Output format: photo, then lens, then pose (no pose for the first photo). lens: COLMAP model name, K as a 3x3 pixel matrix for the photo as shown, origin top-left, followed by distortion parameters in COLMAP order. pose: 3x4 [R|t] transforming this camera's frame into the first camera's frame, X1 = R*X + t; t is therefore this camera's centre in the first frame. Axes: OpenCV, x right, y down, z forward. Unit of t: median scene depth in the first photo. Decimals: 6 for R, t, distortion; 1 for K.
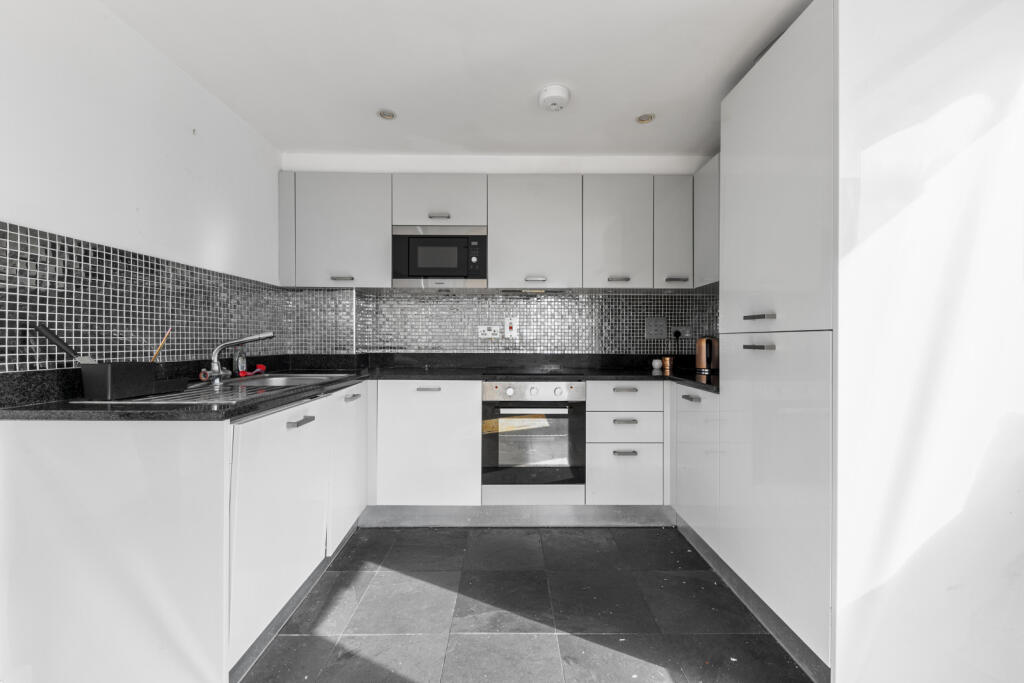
lens RADIAL K [[394.2, 0, 510.5], [0, 394.2, 343.7], [0, 0, 1]] dist [0.009769, -0.000096]
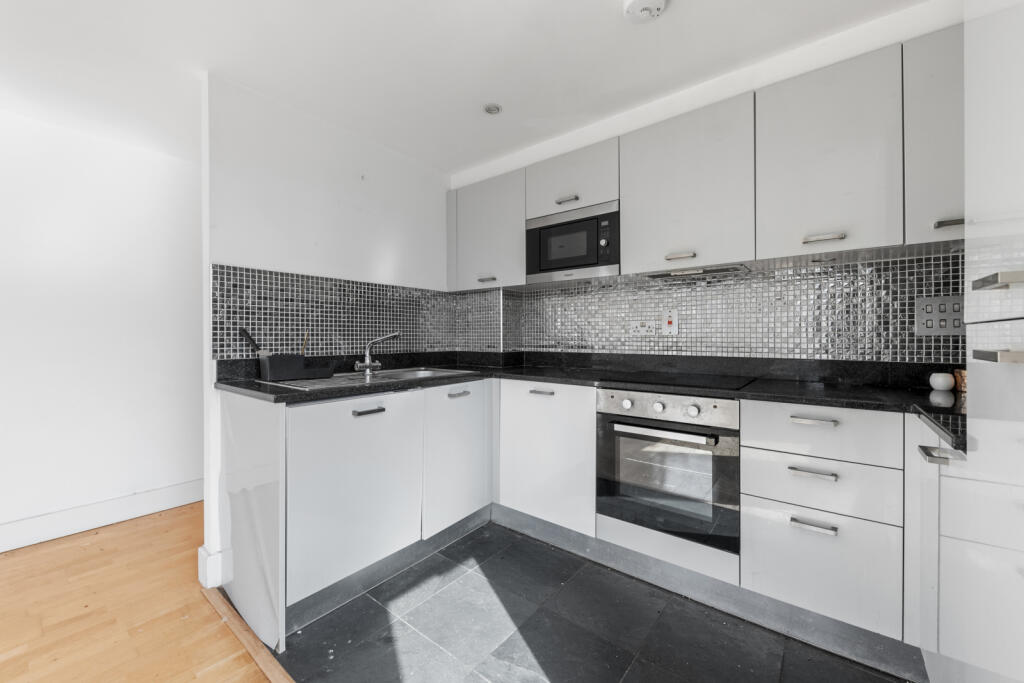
lens RADIAL K [[397.3, 0, 512.7], [0, 397.3, 340.4], [0, 0, 1]] dist [0.010421, -0.004479]
pose [[0.778893, 0.002079, -0.627153, 0.311905], [-0.004092, 0.999990, -0.001767, -0.002811], [0.627143, 0.003943, 0.778894, 0.235820]]
